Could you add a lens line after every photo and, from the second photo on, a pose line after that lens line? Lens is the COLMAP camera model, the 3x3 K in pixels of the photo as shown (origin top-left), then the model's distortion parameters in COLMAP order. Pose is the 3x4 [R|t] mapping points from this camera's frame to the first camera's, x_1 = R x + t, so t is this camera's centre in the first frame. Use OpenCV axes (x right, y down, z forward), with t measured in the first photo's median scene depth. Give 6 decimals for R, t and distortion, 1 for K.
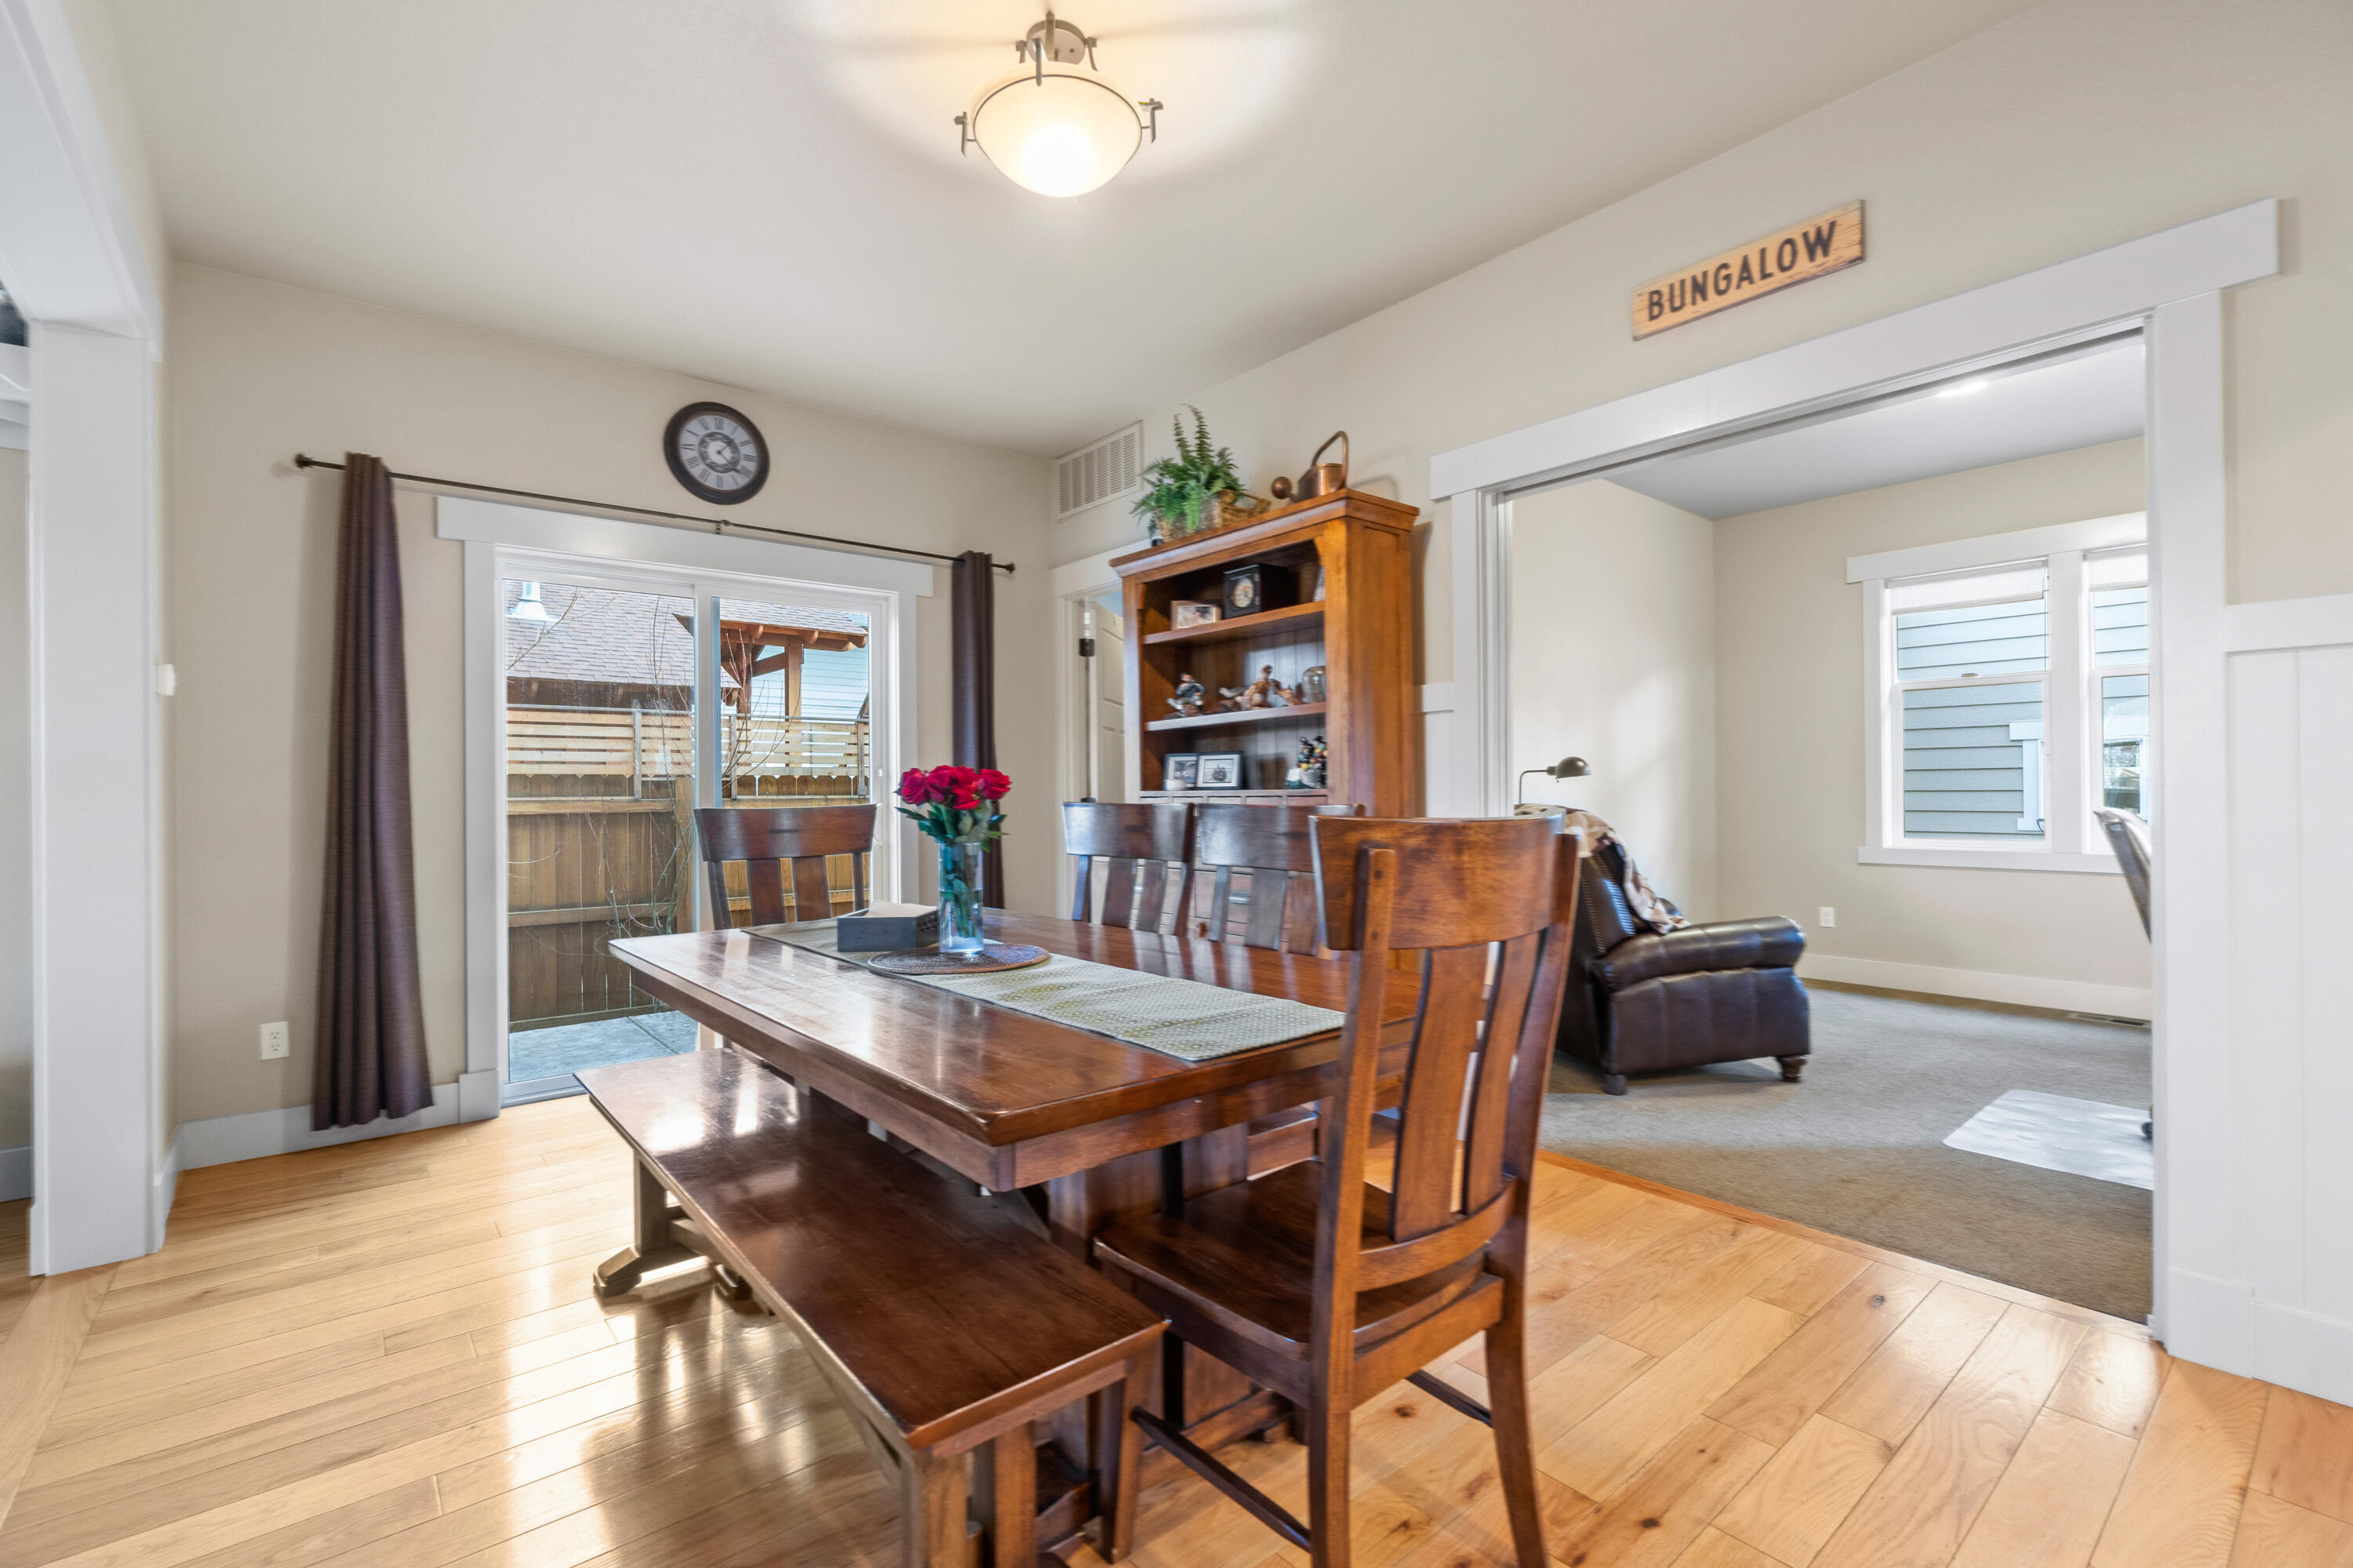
lens RADIAL K [[1023.1, 0, 1187.6], [0, 1023.1, 787.2], [0, 0, 1]] dist [-0.002372, -0.000482]
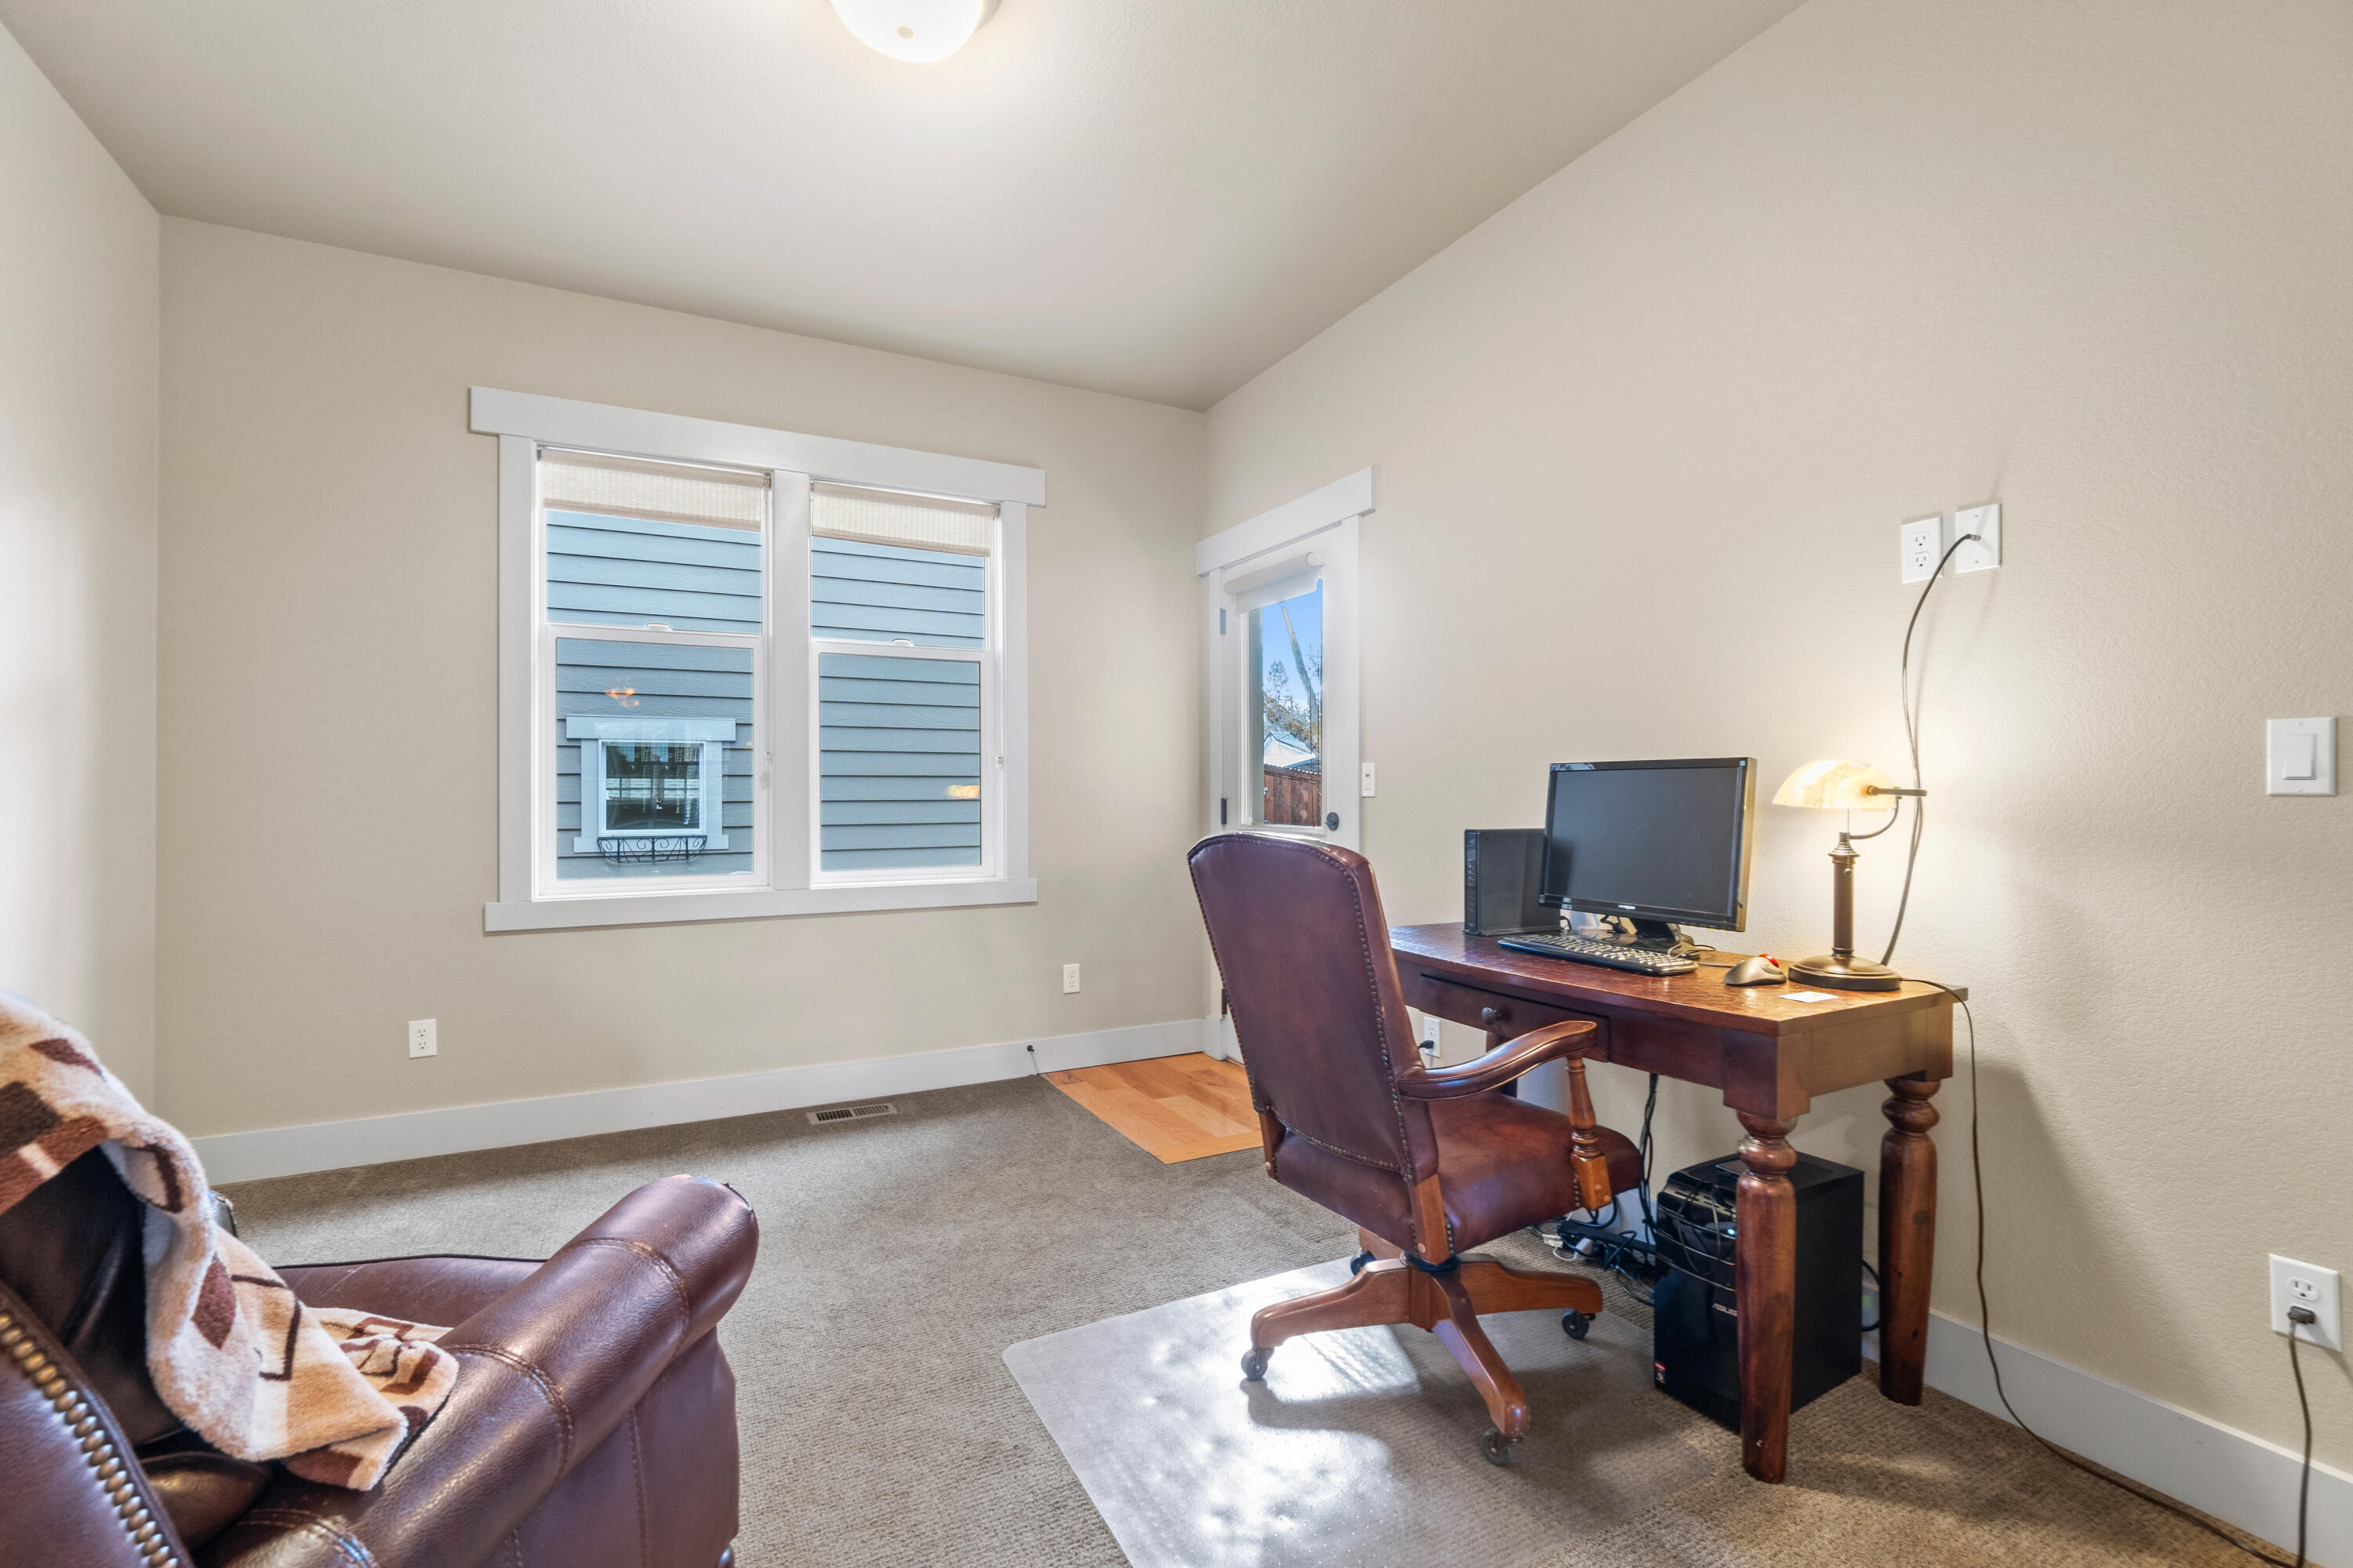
lens RADIAL K [[1023.1, 0, 1187.6], [0, 1023.1, 787.2], [0, 0, 1]] dist [-0.002372, -0.000482]
pose [[0.208262, 0.010638, 0.978015, 0.260854], [-0.005378, 0.999938, -0.009731, -0.002478], [-0.978058, -0.003233, 0.208306, 0.706682]]
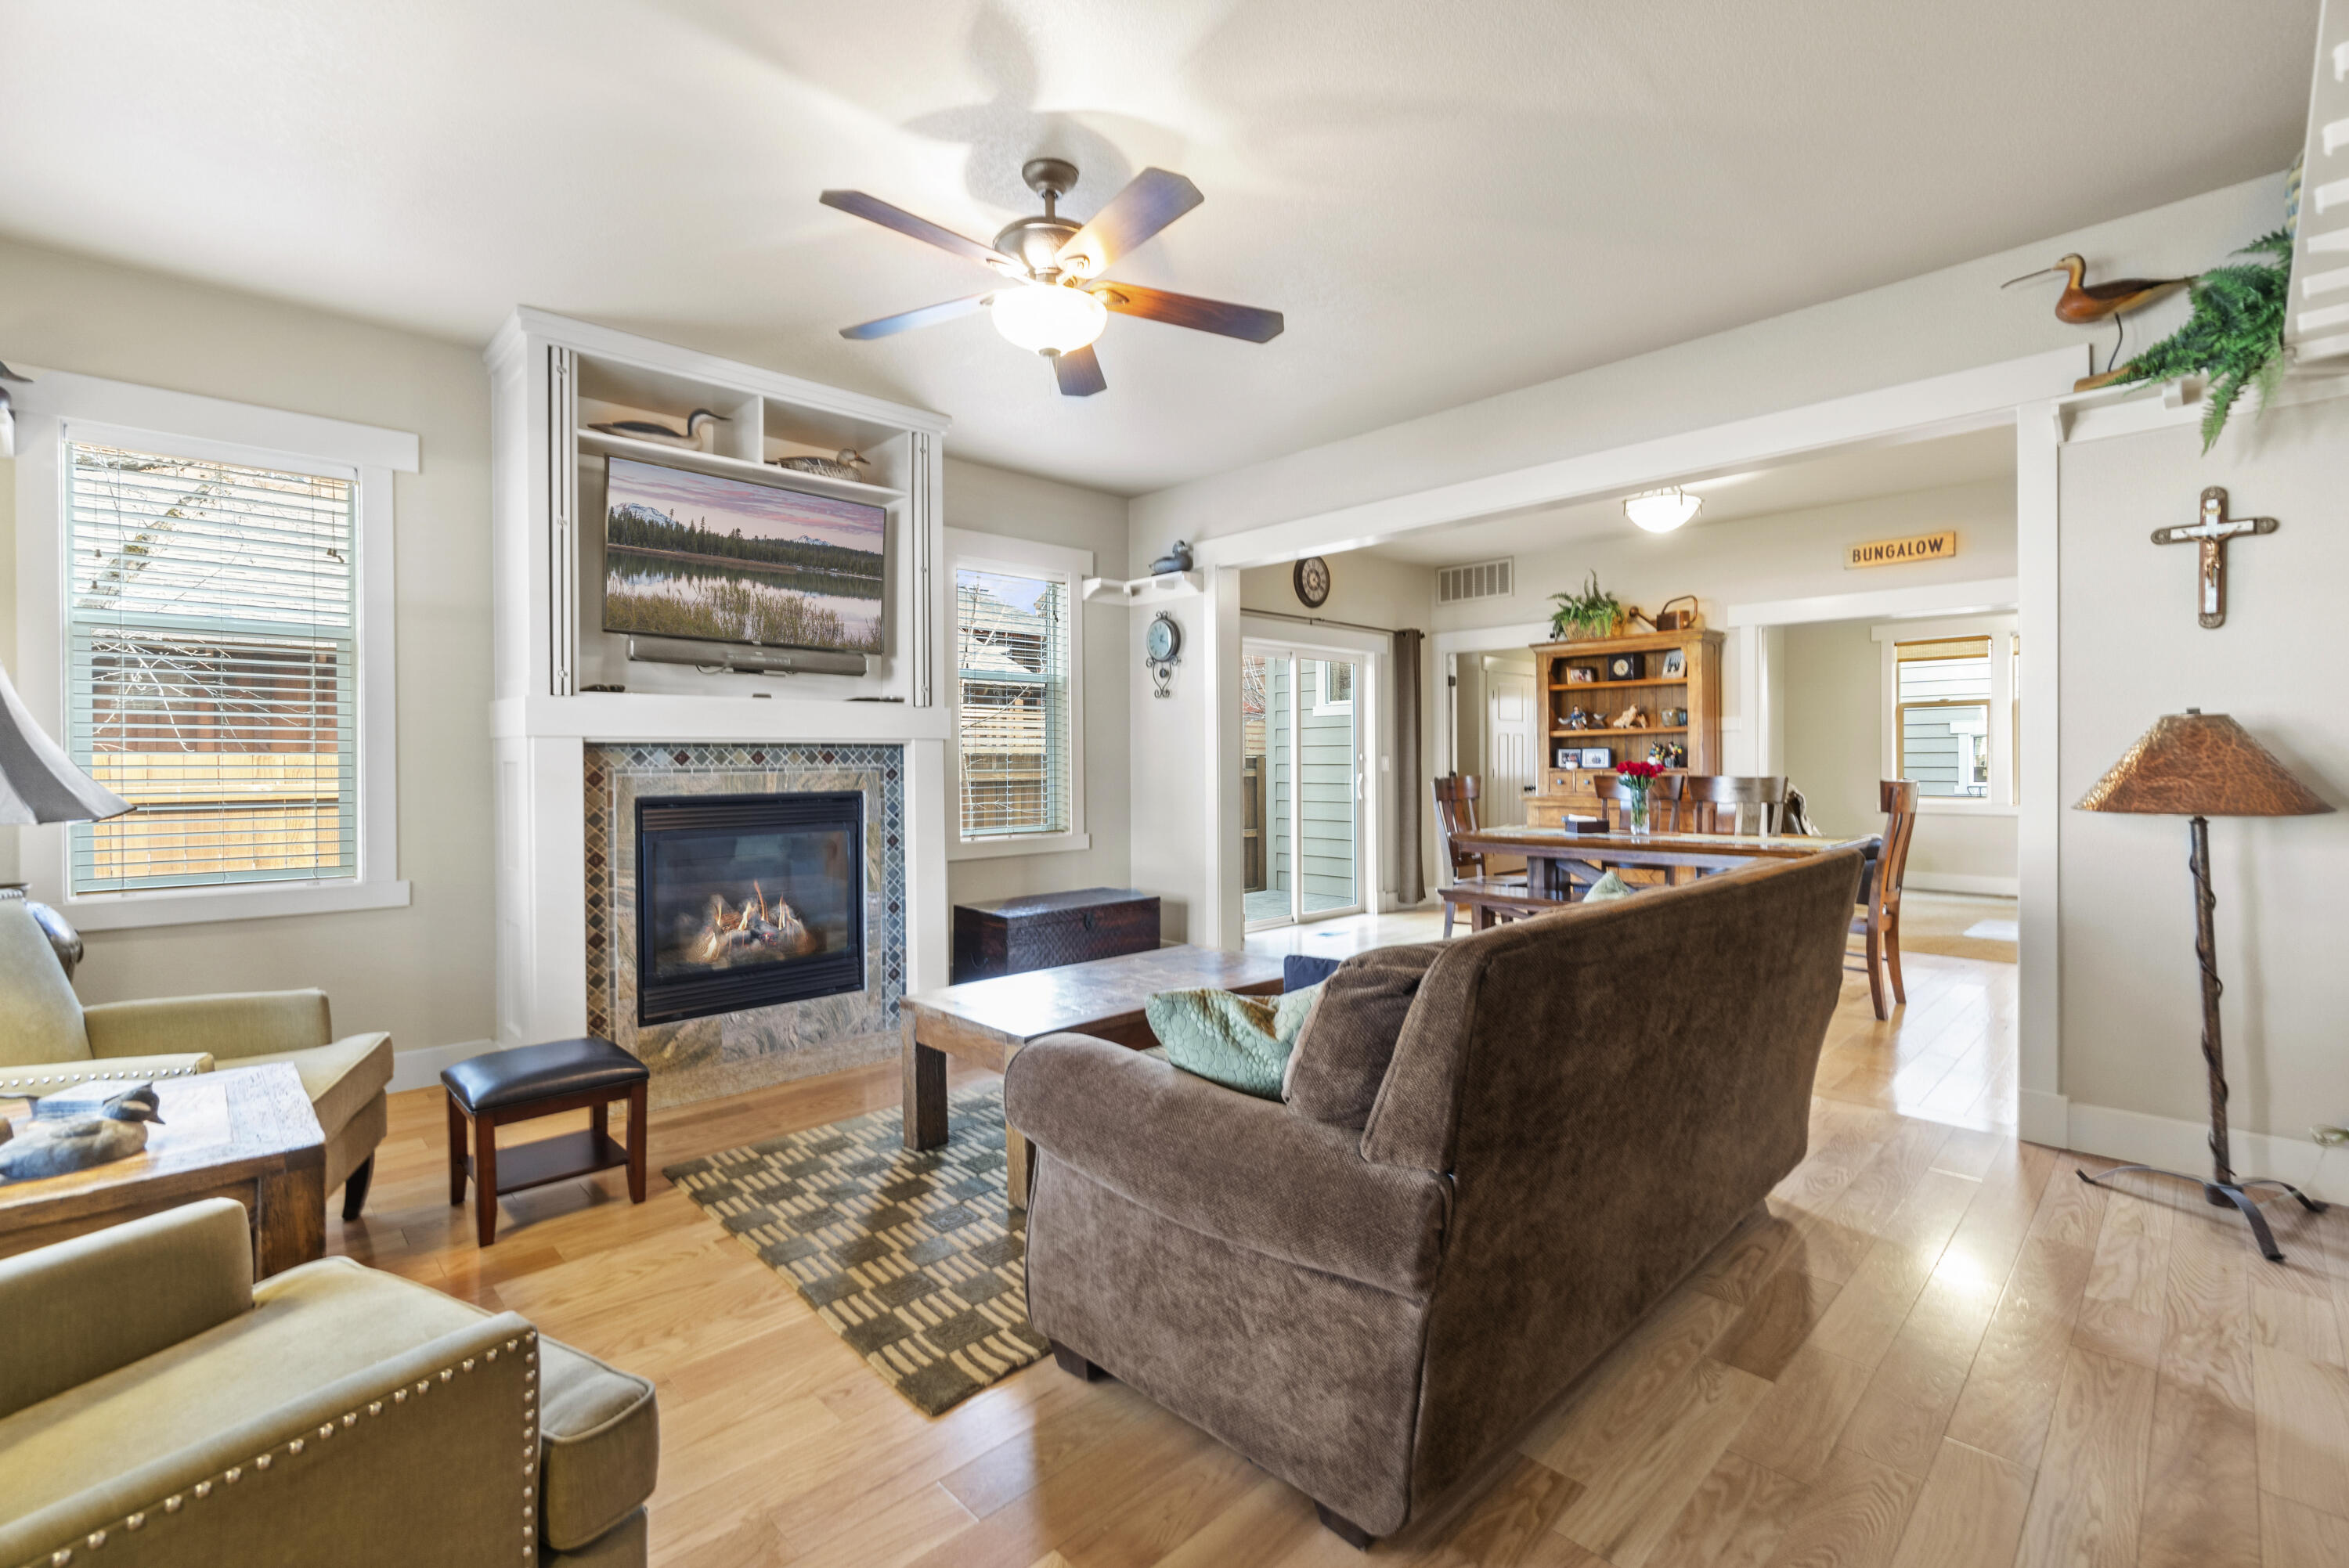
lens RADIAL K [[1021.2, 0, 1185.6], [0, 1021.2, 787.2], [0, 0, 1]] dist [-0.002372, -0.000482]
pose [[0.997356, 0.002842, 0.072621, -0.815423], [-0.005089, 0.999513, 0.030773, -0.015703], [-0.072498, -0.031062, 0.996885, -0.796282]]
